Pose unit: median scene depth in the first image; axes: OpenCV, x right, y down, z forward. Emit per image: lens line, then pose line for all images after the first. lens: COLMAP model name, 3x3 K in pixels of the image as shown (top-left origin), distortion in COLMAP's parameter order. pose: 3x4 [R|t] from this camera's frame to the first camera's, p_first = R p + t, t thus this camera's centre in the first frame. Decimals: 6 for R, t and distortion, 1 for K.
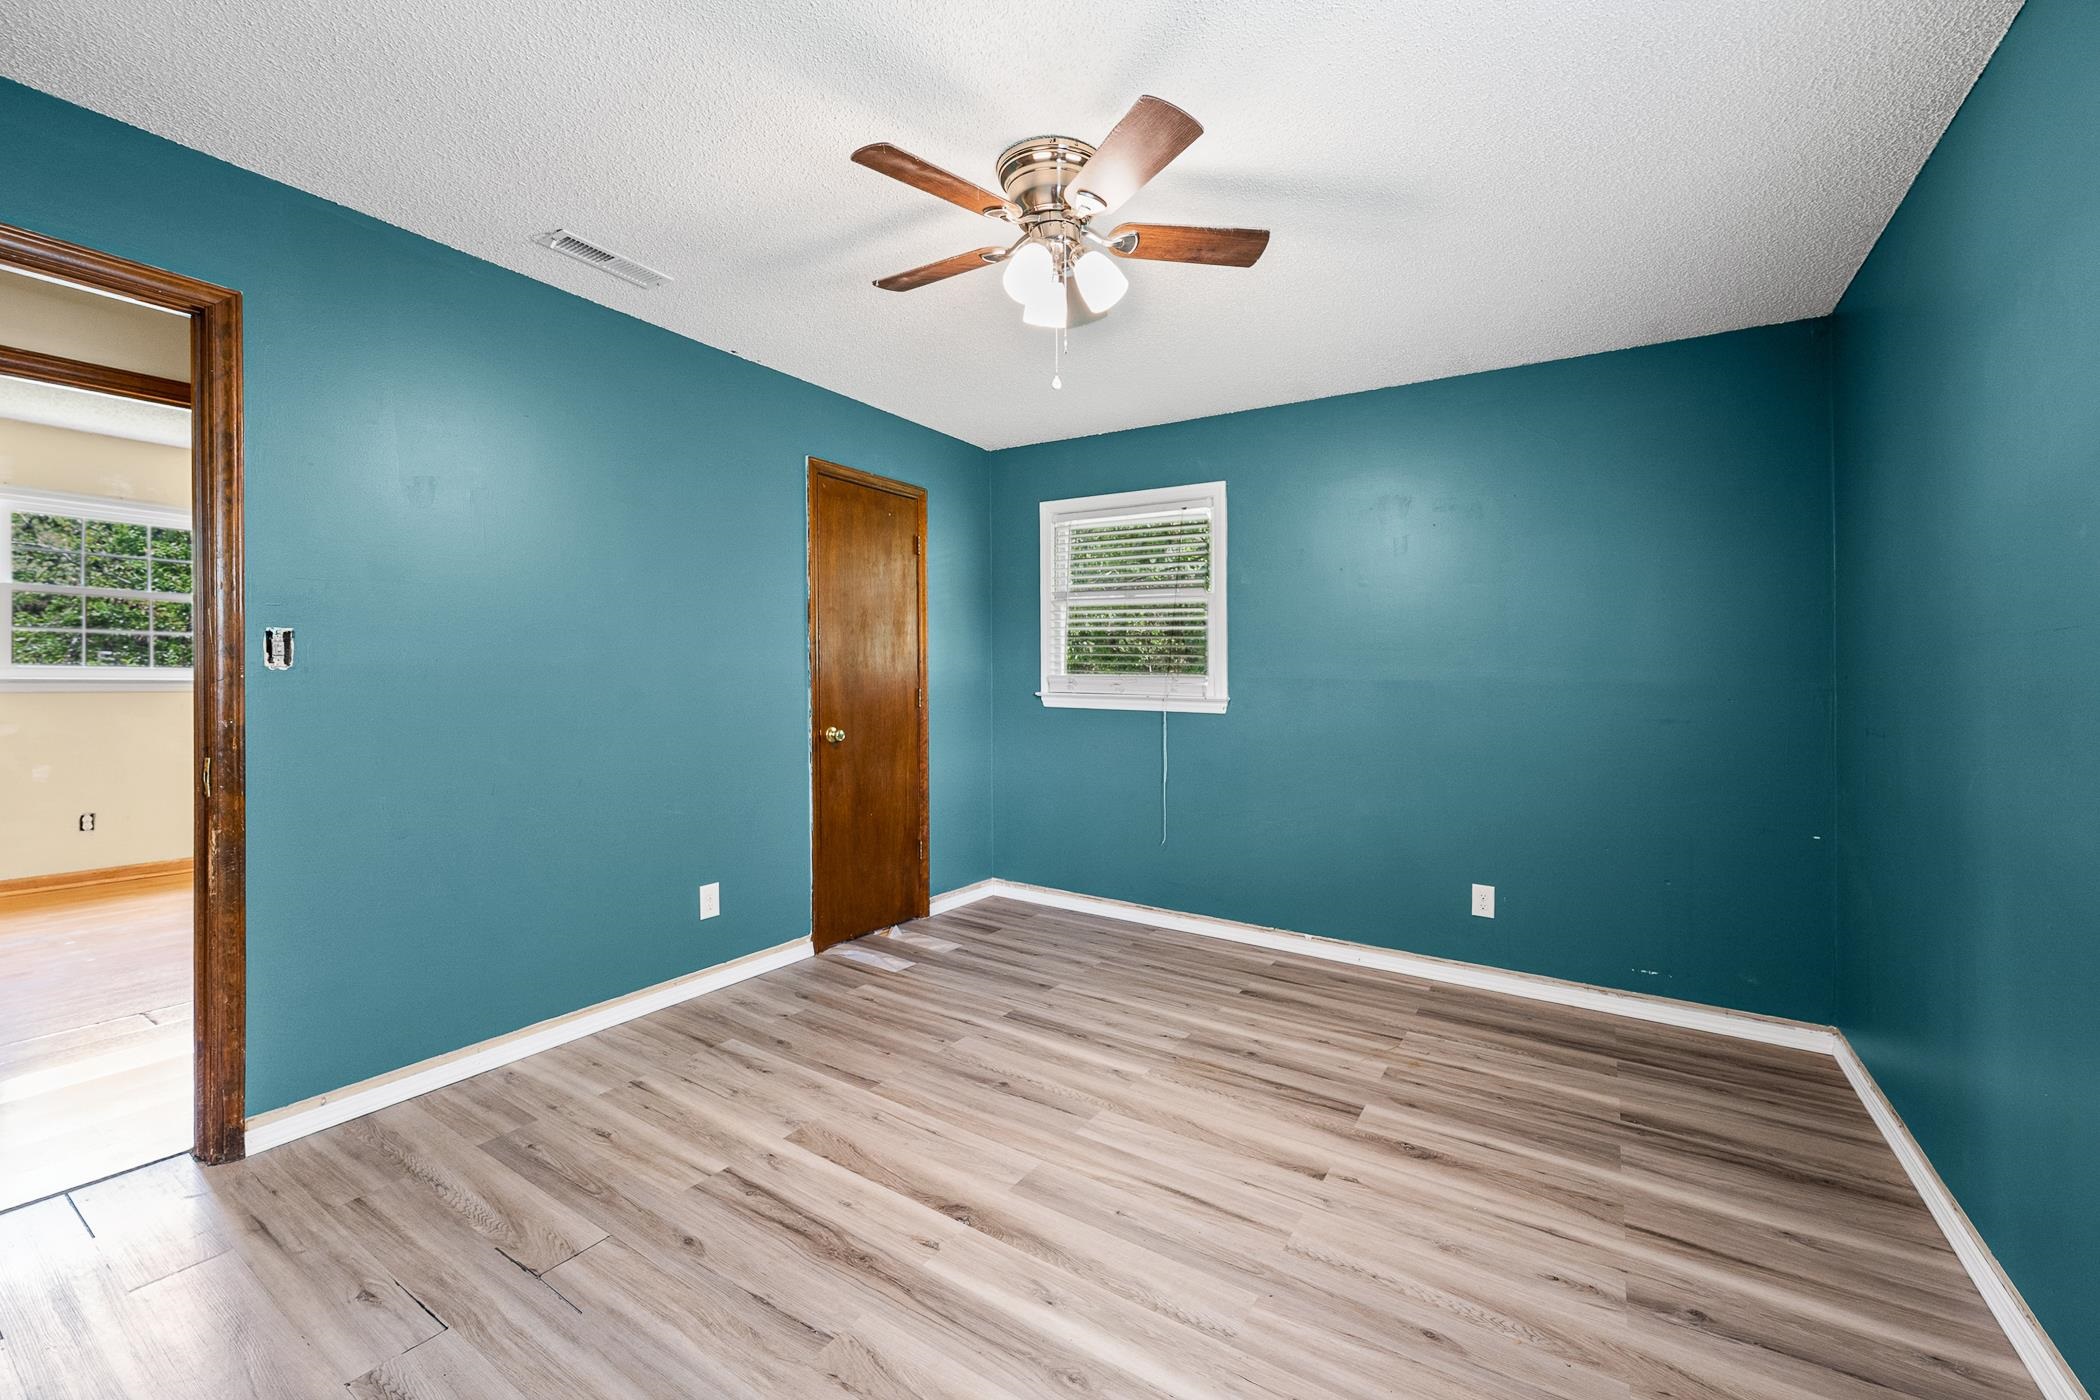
lens RADIAL K [[840.6, 0, 1050.5], [0, 840.6, 693.6], [0, 0, 1]] dist [-0.002778, 0.000020]
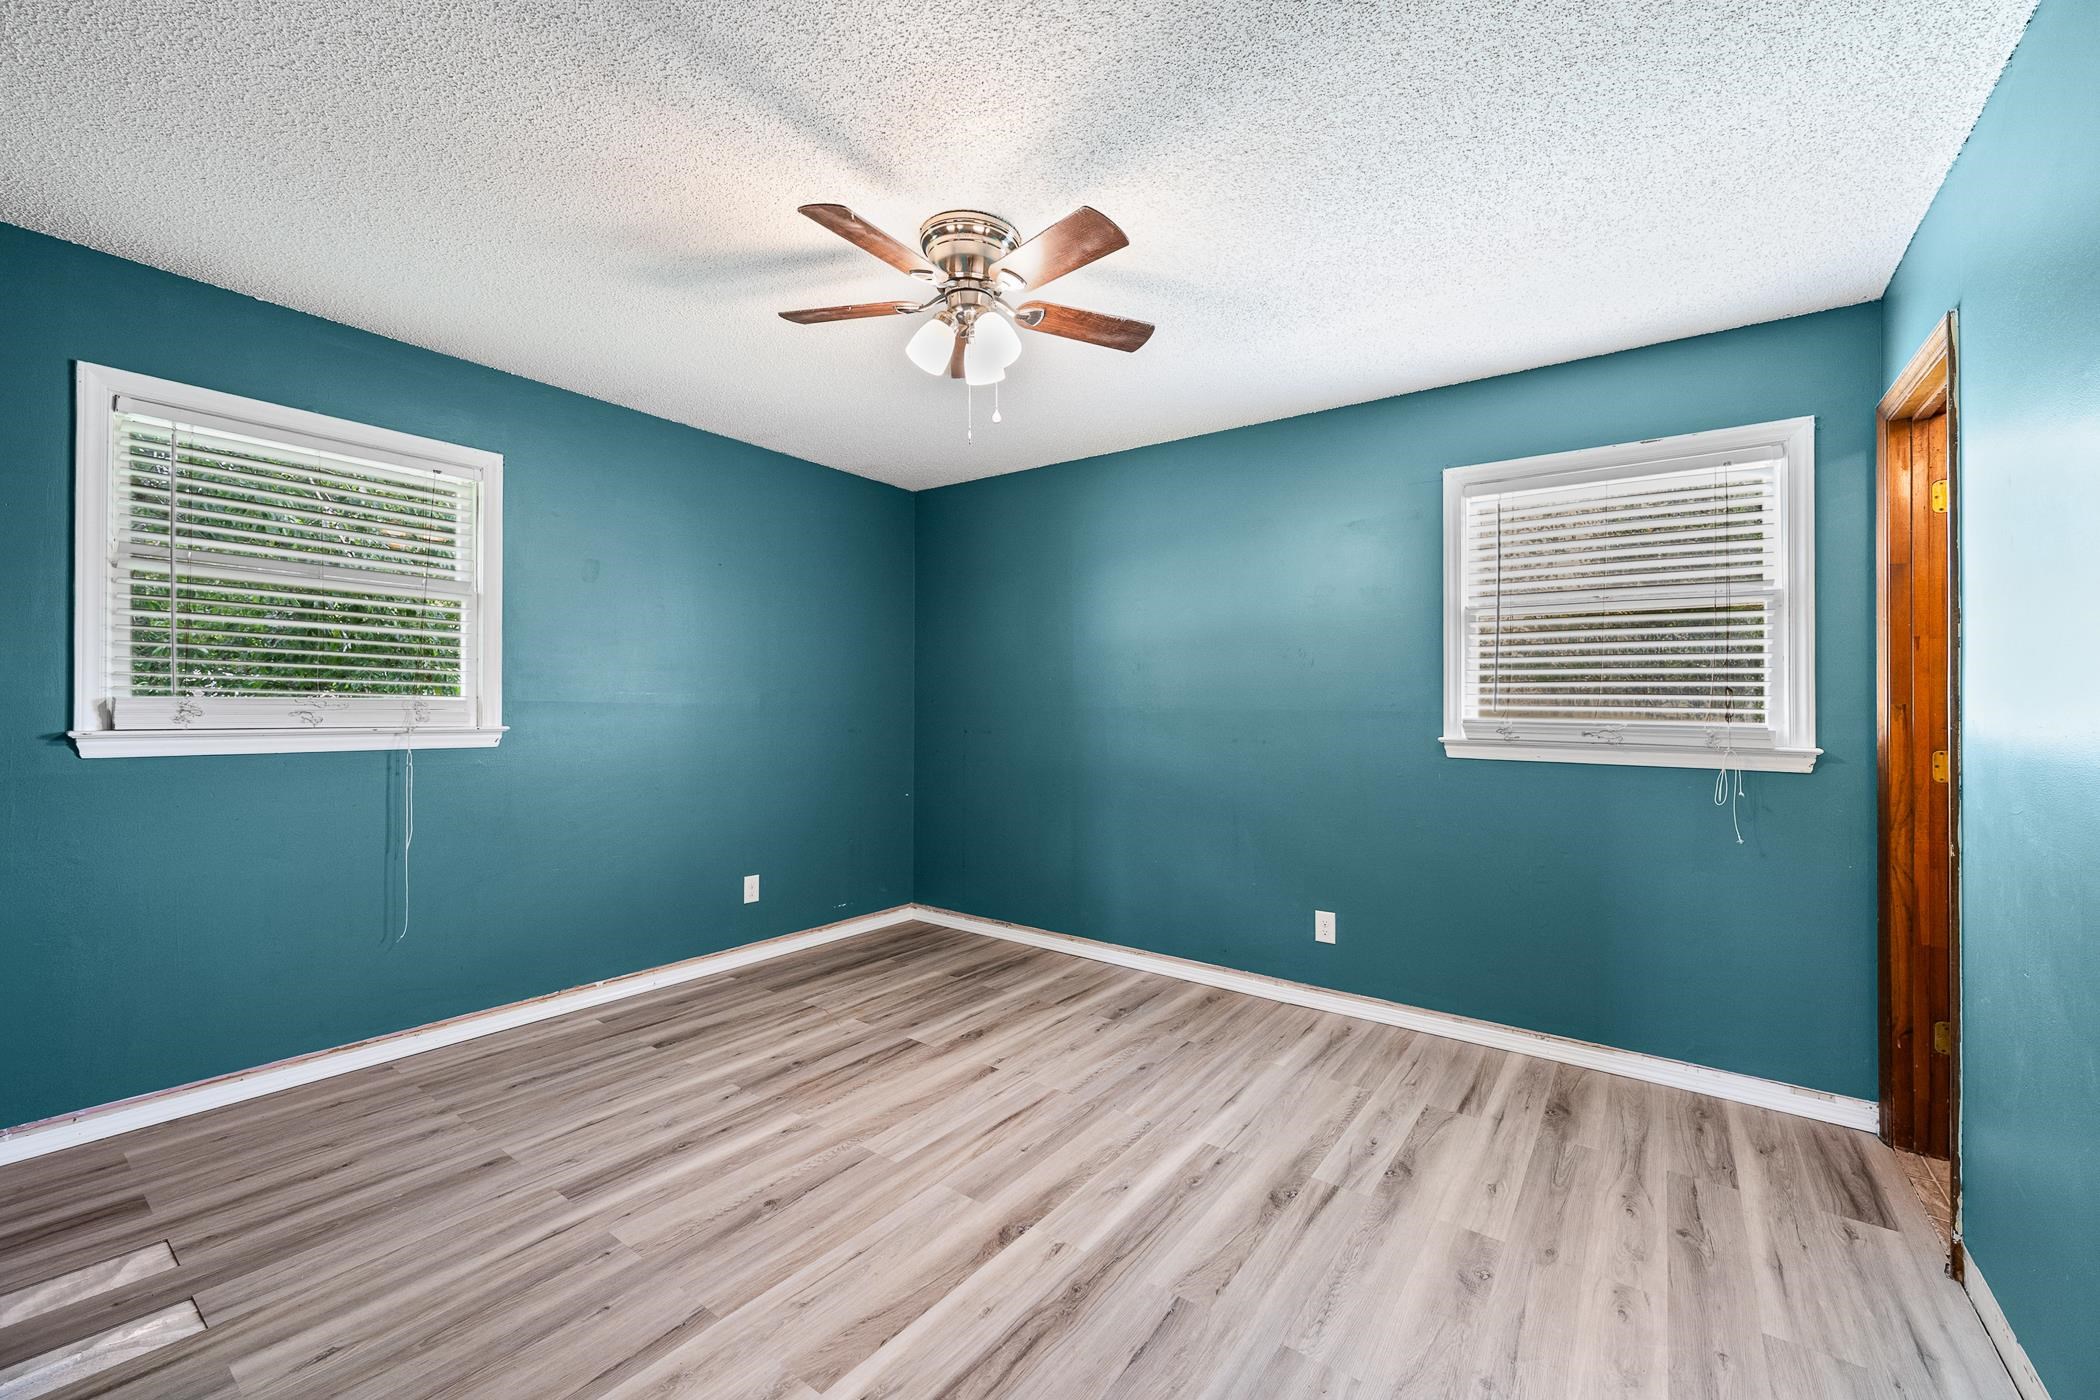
lens RADIAL K [[840.6, 0, 1051.2], [0, 840.6, 695.5], [0, 0, 1]] dist [-0.002778, 0.000020]
pose [[0.064500, -0.001439, 0.997917, -0.748555], [0.011895, 0.999929, 0.000673, -0.025564], [-0.997847, 0.011827, 0.064513, 0.581957]]
